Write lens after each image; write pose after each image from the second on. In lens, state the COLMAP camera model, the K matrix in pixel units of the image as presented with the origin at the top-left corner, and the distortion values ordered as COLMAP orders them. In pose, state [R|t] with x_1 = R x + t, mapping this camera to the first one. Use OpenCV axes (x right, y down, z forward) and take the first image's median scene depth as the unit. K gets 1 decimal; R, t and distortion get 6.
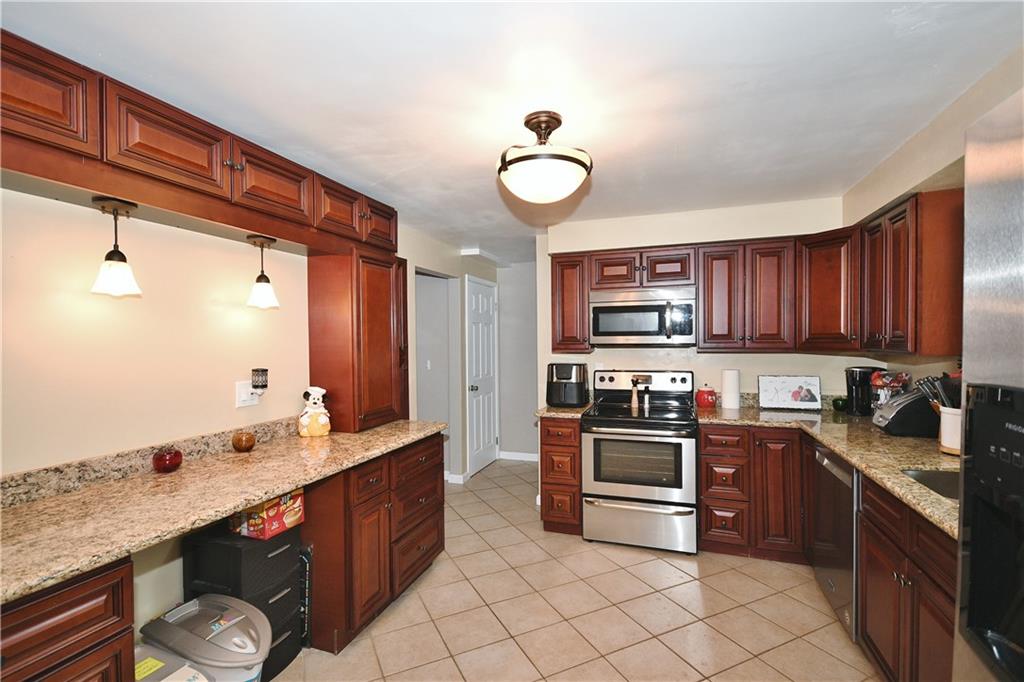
lens RADIAL K [[469.3, 0, 511.7], [0, 469.3, 346.0], [0, 0, 1]] dist [0.003696, -0.002916]
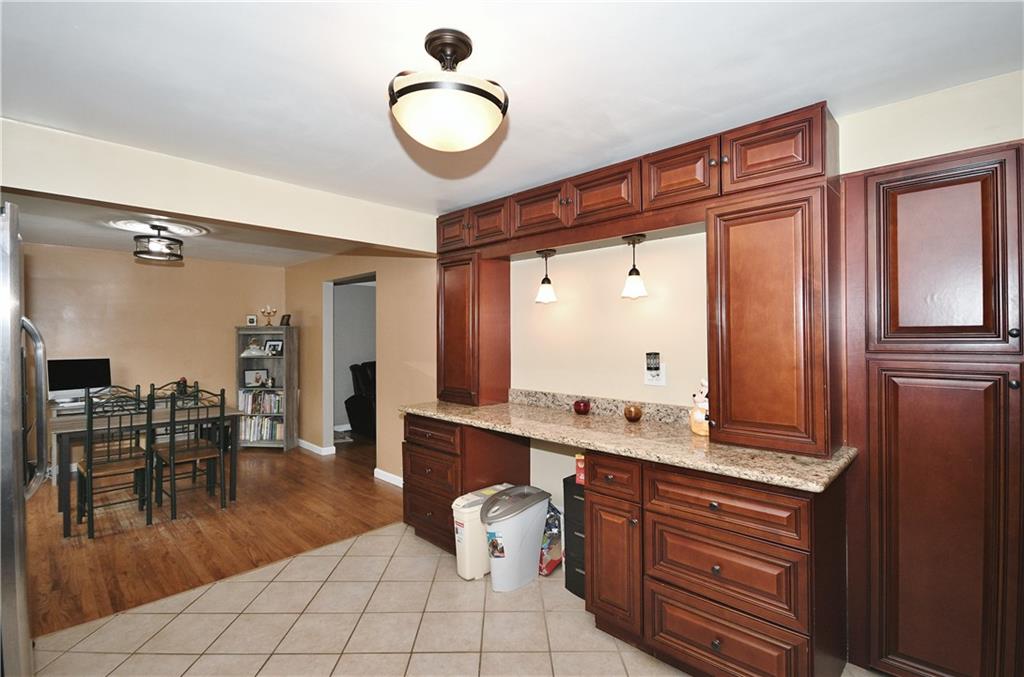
lens RADIAL K [[469.3, 0, 515.2], [0, 469.3, 337.4], [0, 0, 1]] dist [0.003696, -0.002916]
pose [[-0.413096, 0.001625, -0.910686, 0.659602], [-0.013397, 0.999879, 0.007861, 0.010140], [0.910589, 0.015448, -0.413024, 1.286196]]
